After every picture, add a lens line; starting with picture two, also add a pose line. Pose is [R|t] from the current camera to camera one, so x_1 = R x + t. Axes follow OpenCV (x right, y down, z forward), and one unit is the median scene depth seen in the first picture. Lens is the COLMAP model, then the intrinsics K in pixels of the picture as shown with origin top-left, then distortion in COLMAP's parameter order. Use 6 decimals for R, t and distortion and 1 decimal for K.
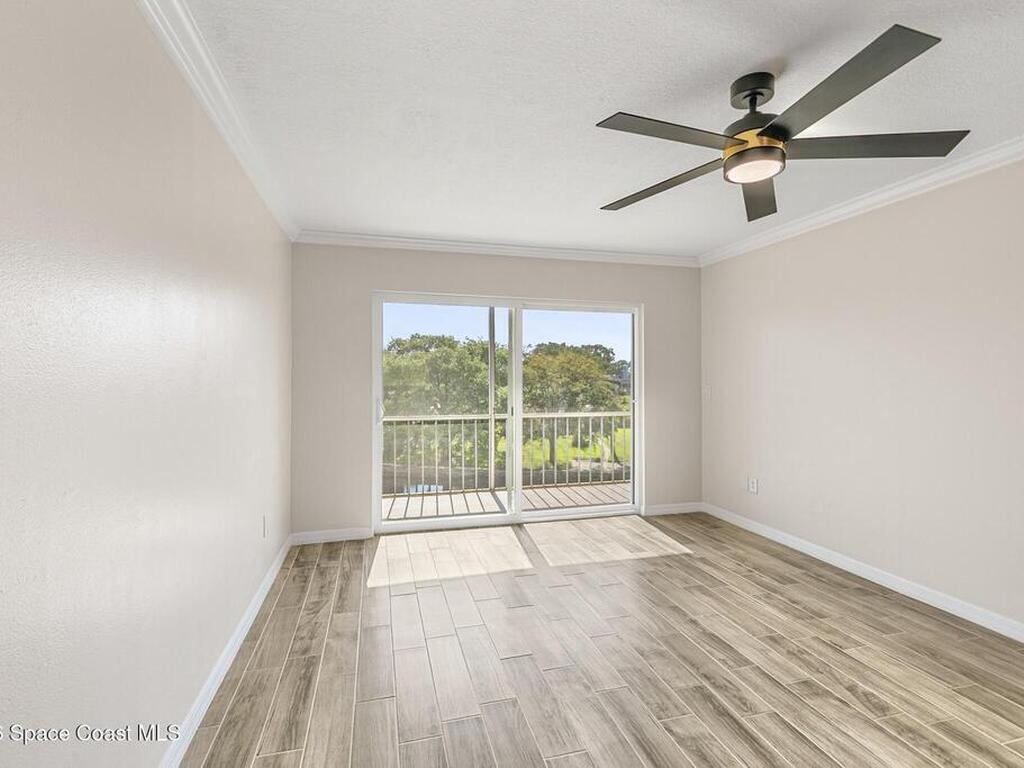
lens RADIAL K [[496.5, 0, 512.0], [0, 496.5, 384.0], [0, 0, 1]] dist [0.001989, 0.000444]
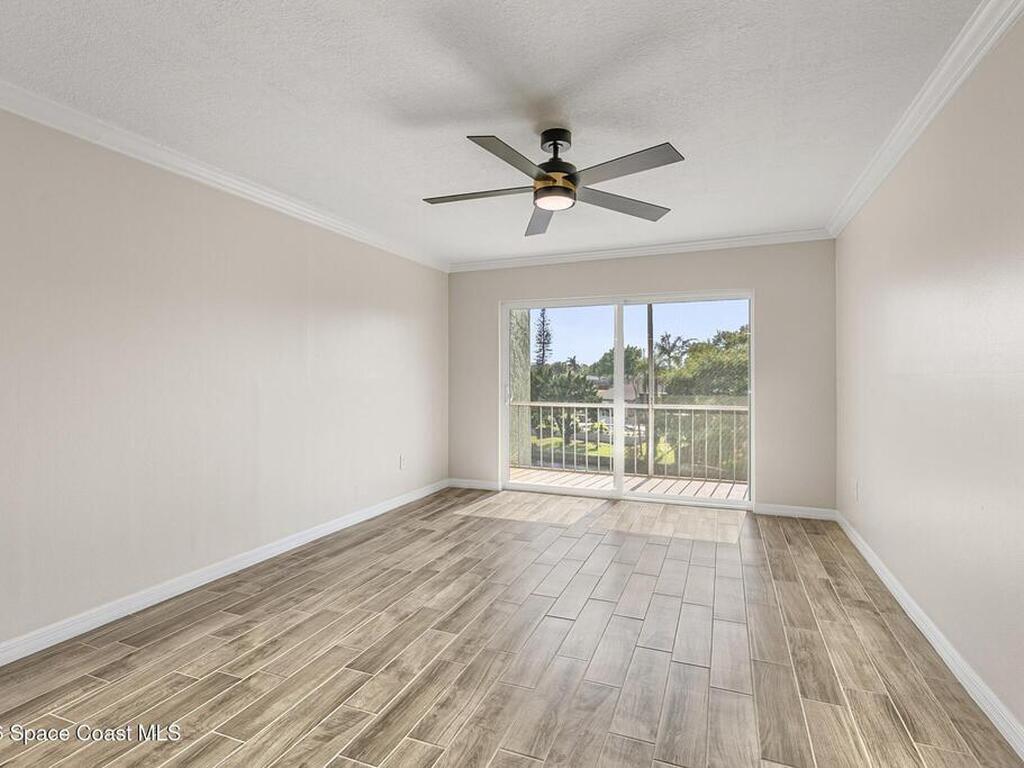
lens RADIAL K [[525.4, 0, 512.2], [0, 525.4, 377.4], [0, 0, 1]] dist [0.000906, 0.000158]
pose [[0.796980, 0.001024, -0.604005, 0.670961], [-0.005990, 0.999963, -0.006209, 0.023224], [0.603977, 0.008566, 0.796956, -0.098250]]
